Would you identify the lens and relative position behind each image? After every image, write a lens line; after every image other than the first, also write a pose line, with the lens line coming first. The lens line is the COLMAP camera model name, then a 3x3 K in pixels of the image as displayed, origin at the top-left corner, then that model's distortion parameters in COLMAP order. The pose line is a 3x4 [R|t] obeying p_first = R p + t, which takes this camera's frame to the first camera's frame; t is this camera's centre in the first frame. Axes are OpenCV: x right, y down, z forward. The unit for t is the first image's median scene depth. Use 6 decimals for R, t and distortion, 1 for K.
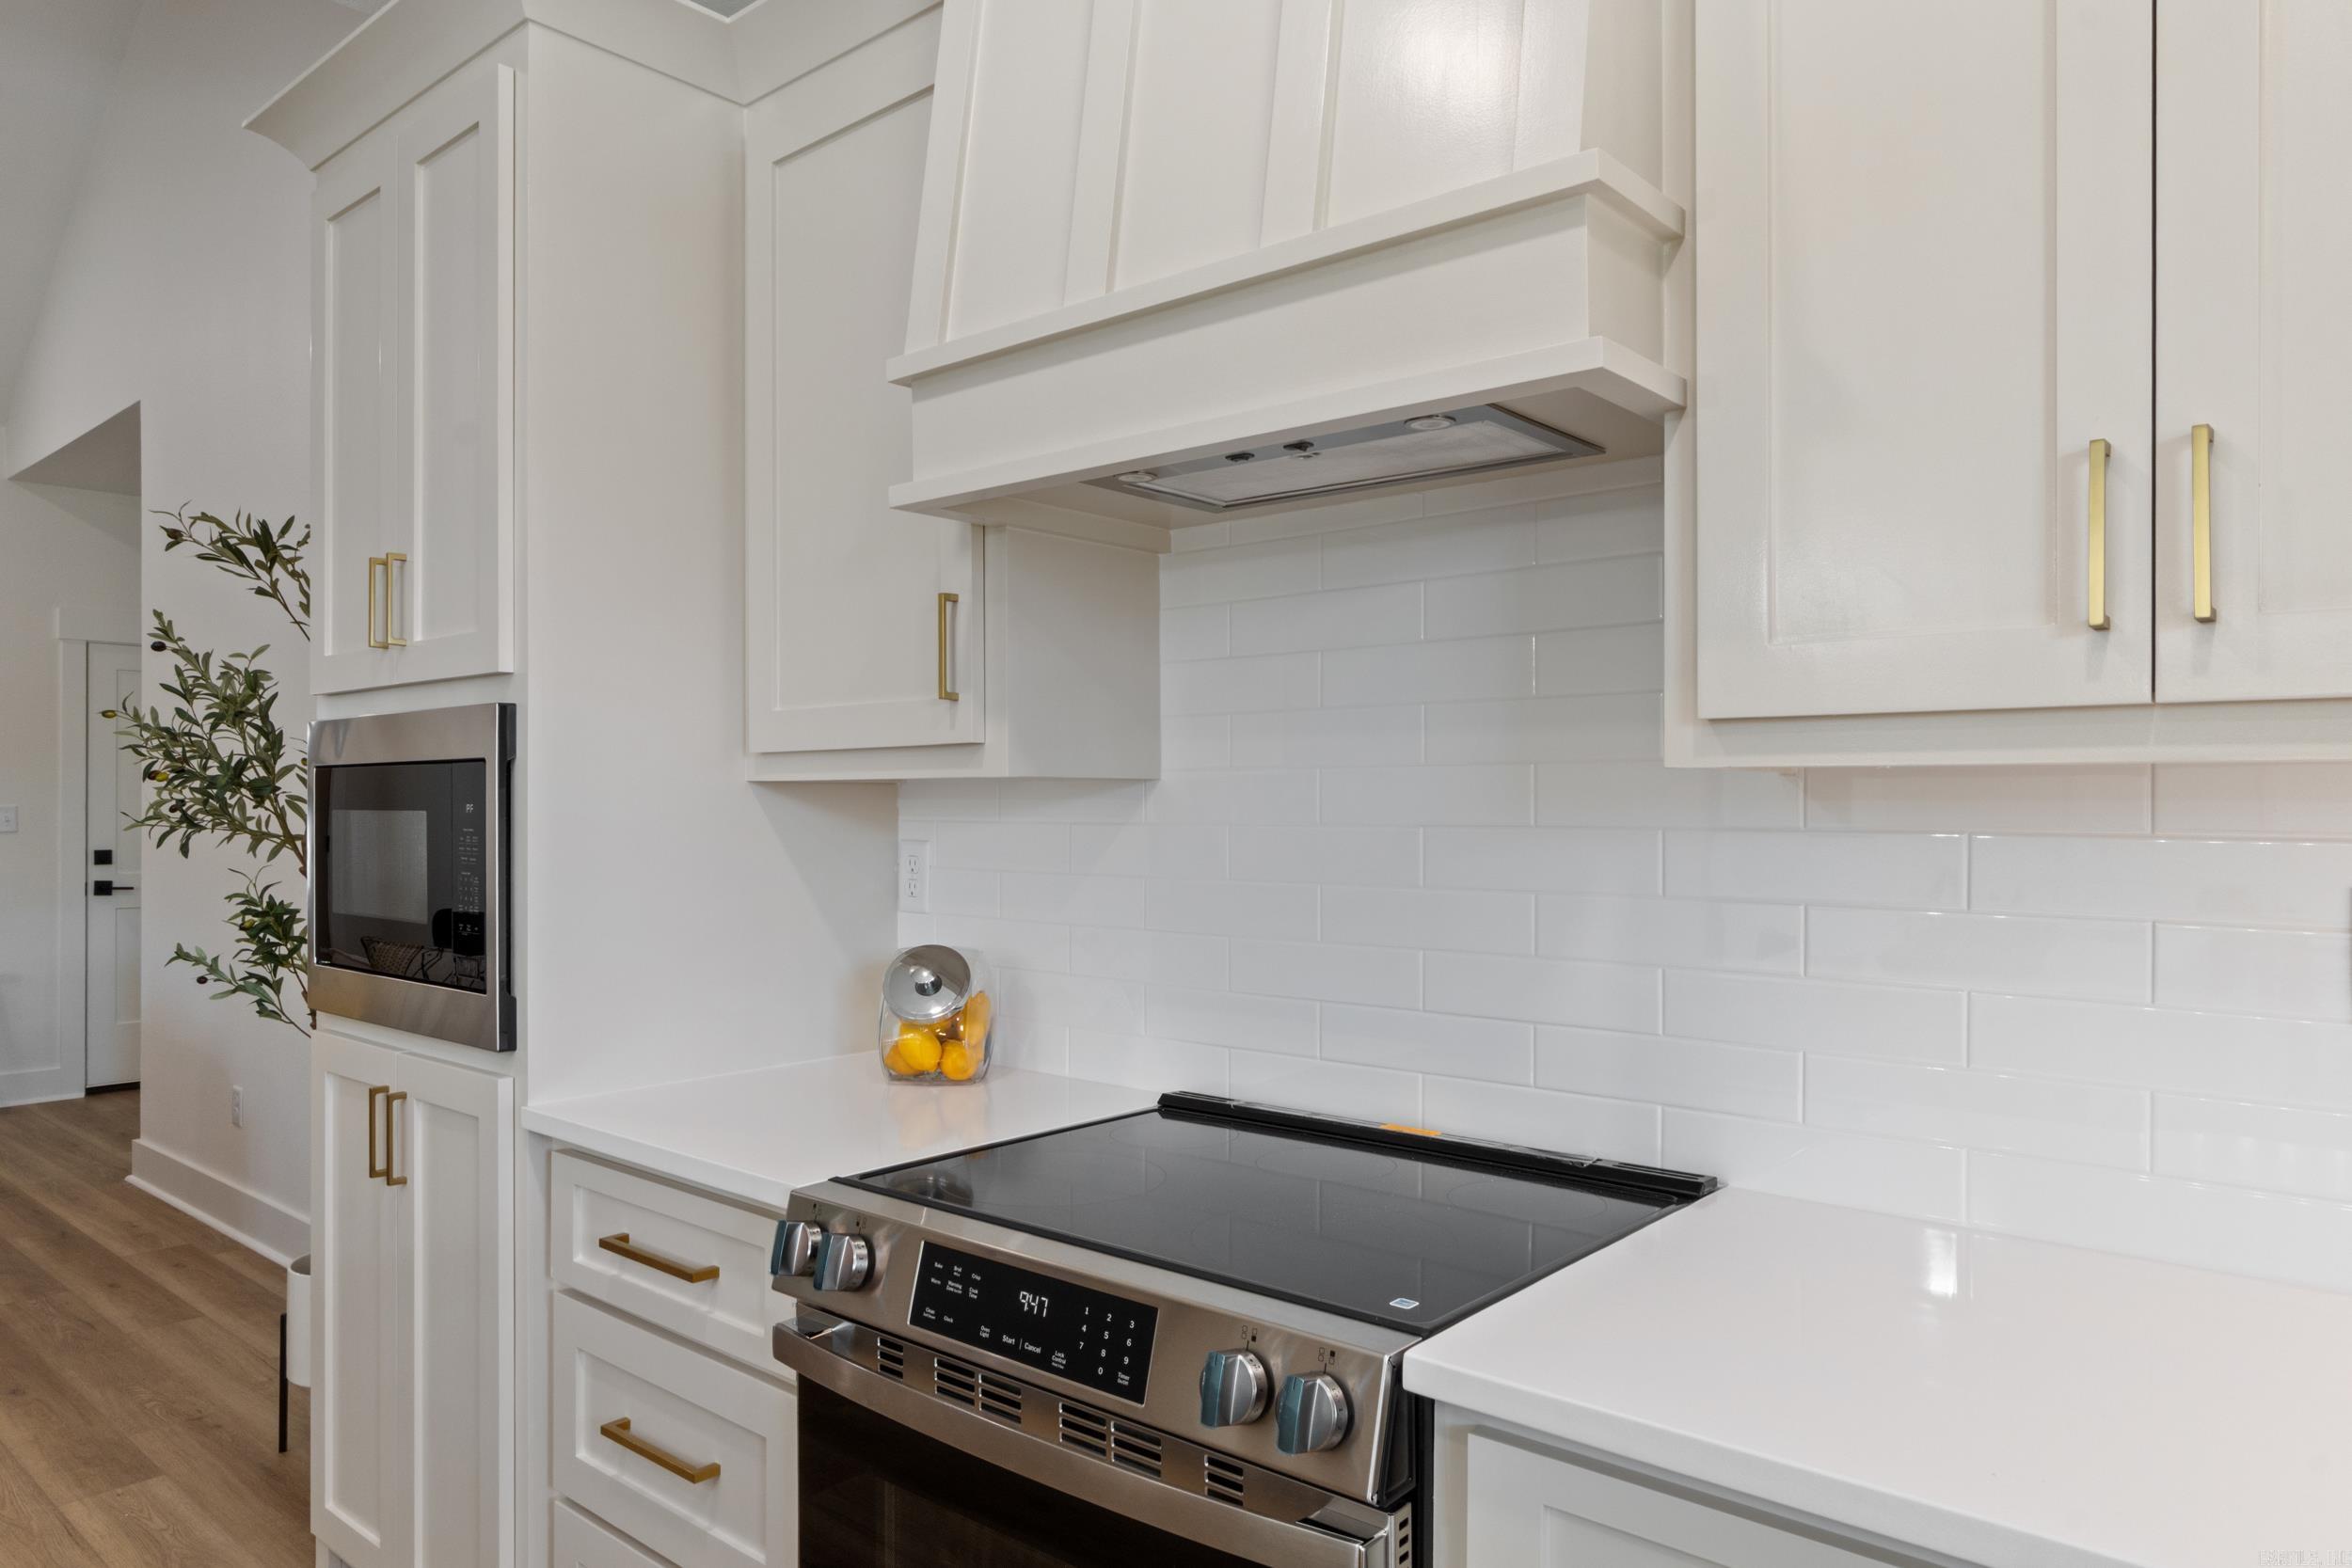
lens RADIAL K [[1504.1, 0, 1176.0], [0, 1504.1, 784.0], [0, 0, 1]] dist [0.000258, -0.001353]
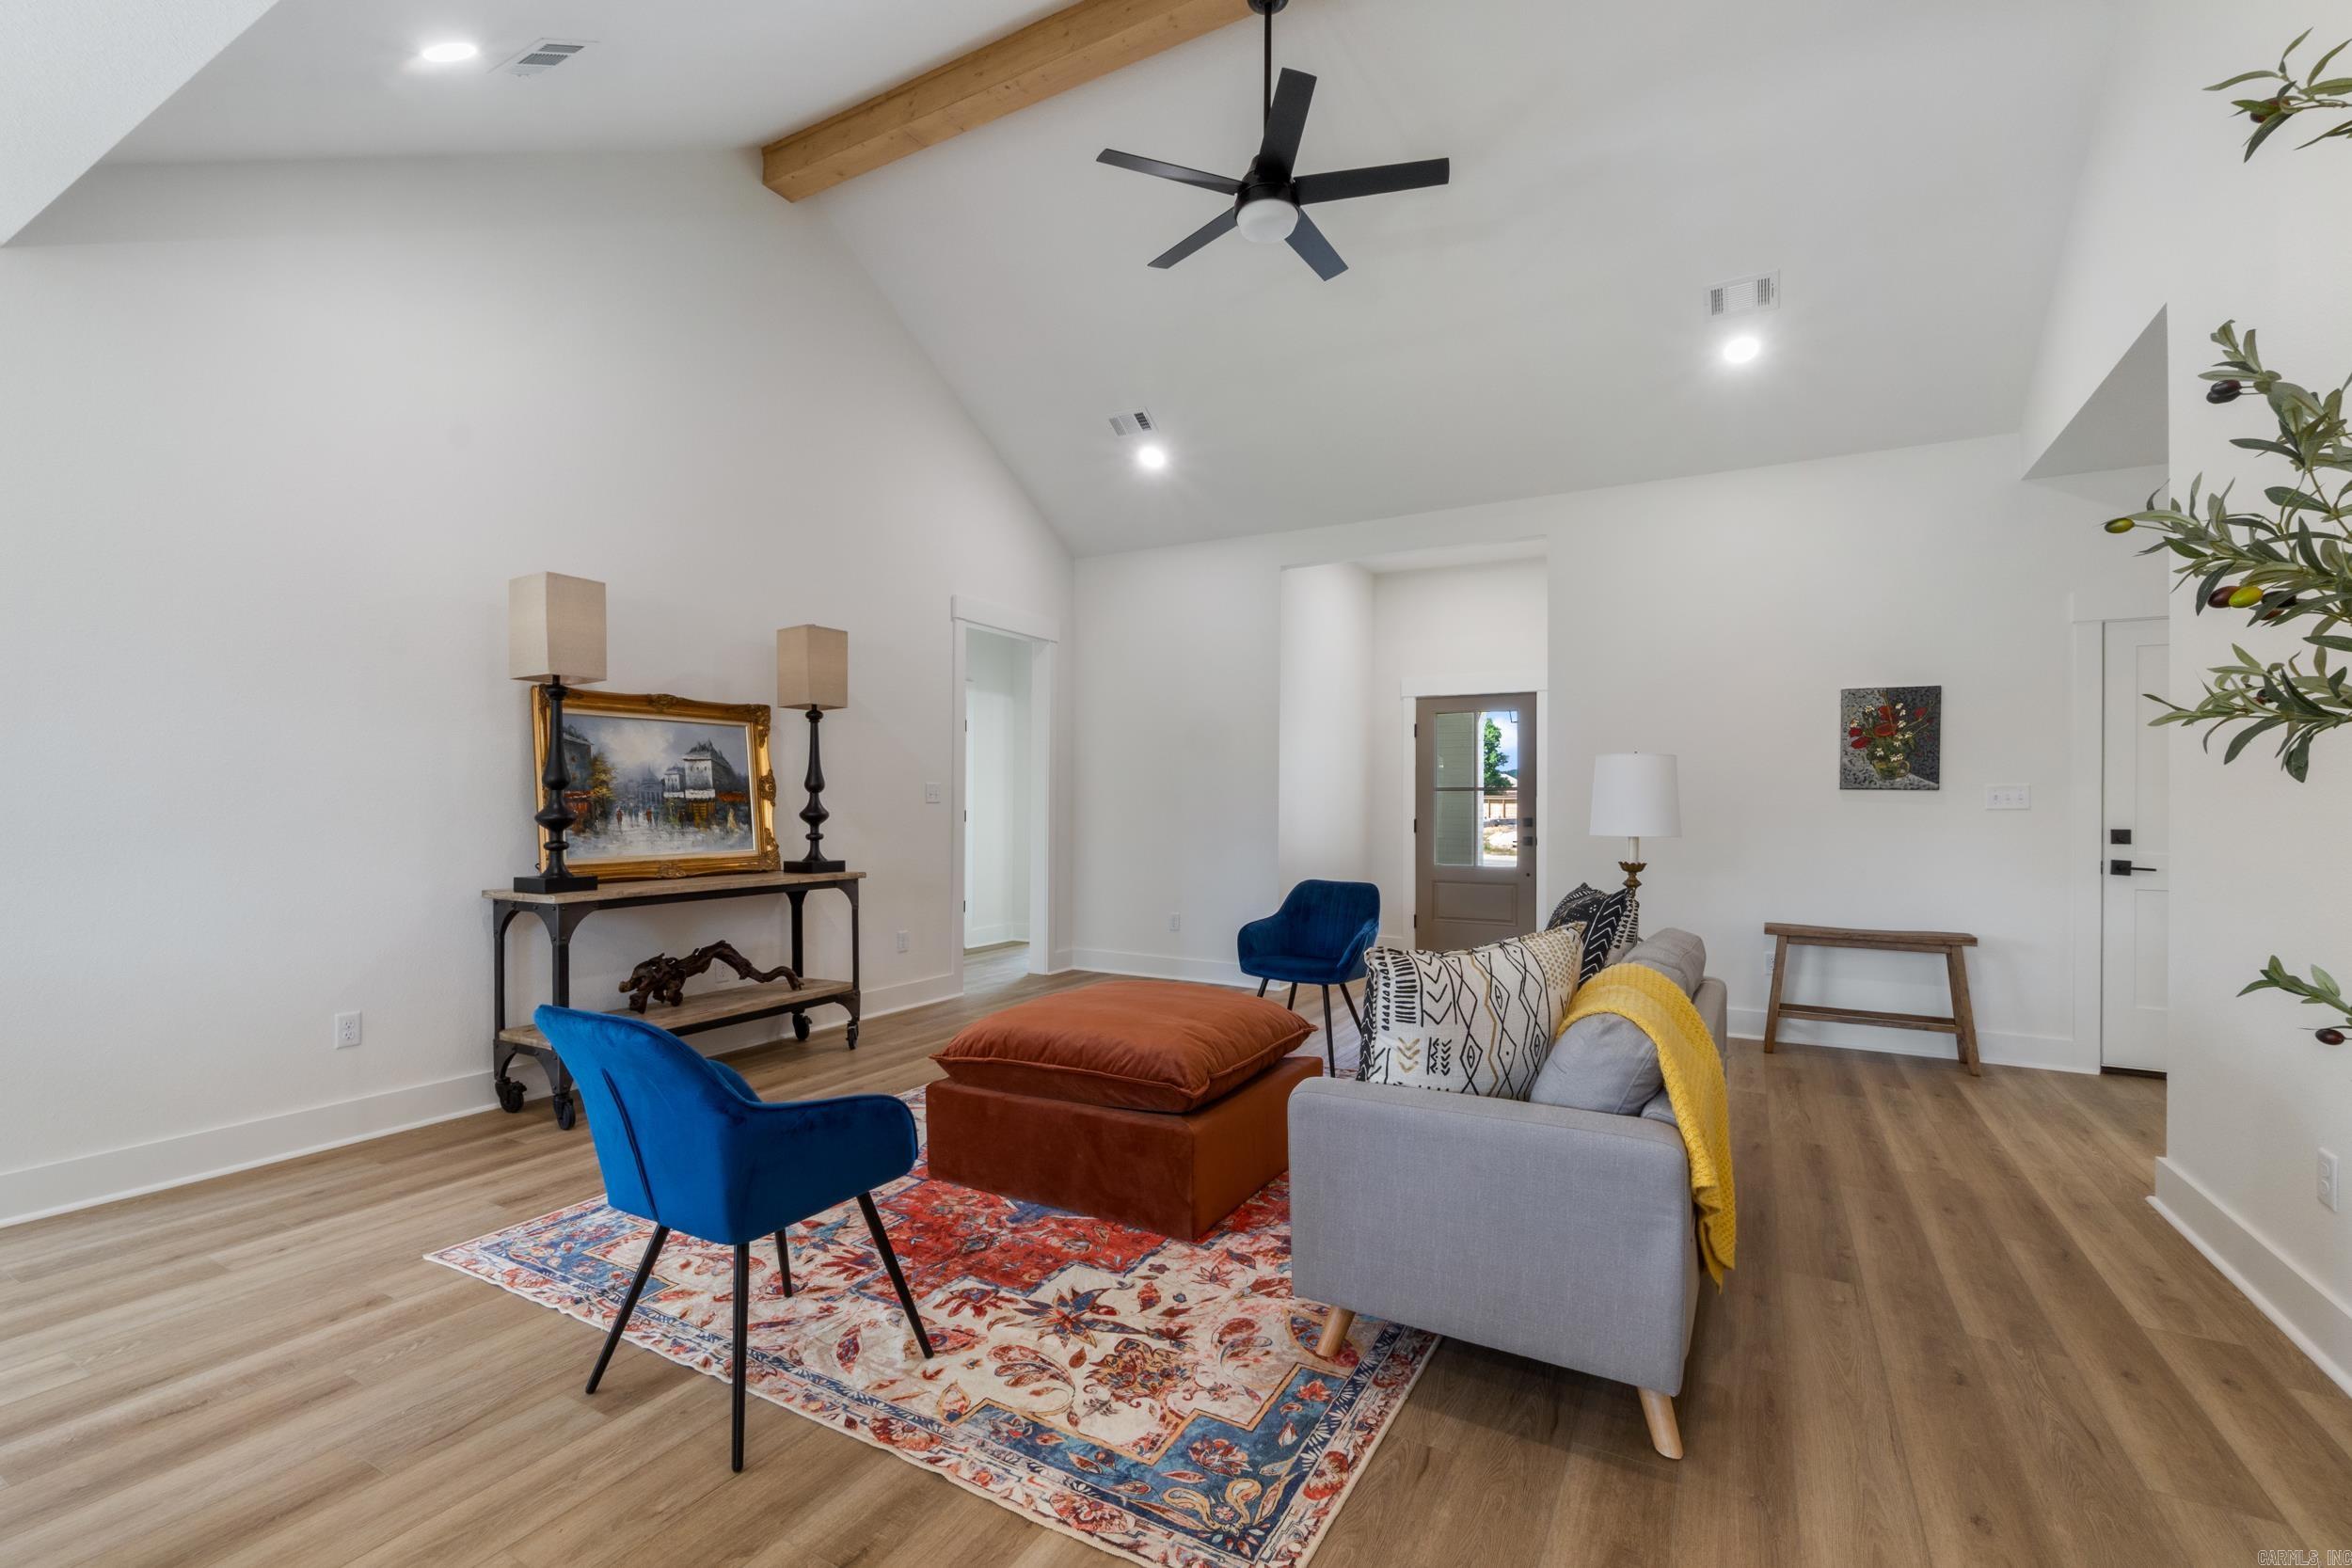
lens RADIAL K [[1004.3, 0, 1177.9], [0, 1004.3, 810.2], [0, 0, 1]] dist [-0.001124, -0.000091]
pose [[0.193251, 0.005563, -0.981134, -0.313498], [0.004712, 0.999967, 0.006598, 0.041103], [0.981138, -0.005898, 0.193218, 0.445610]]
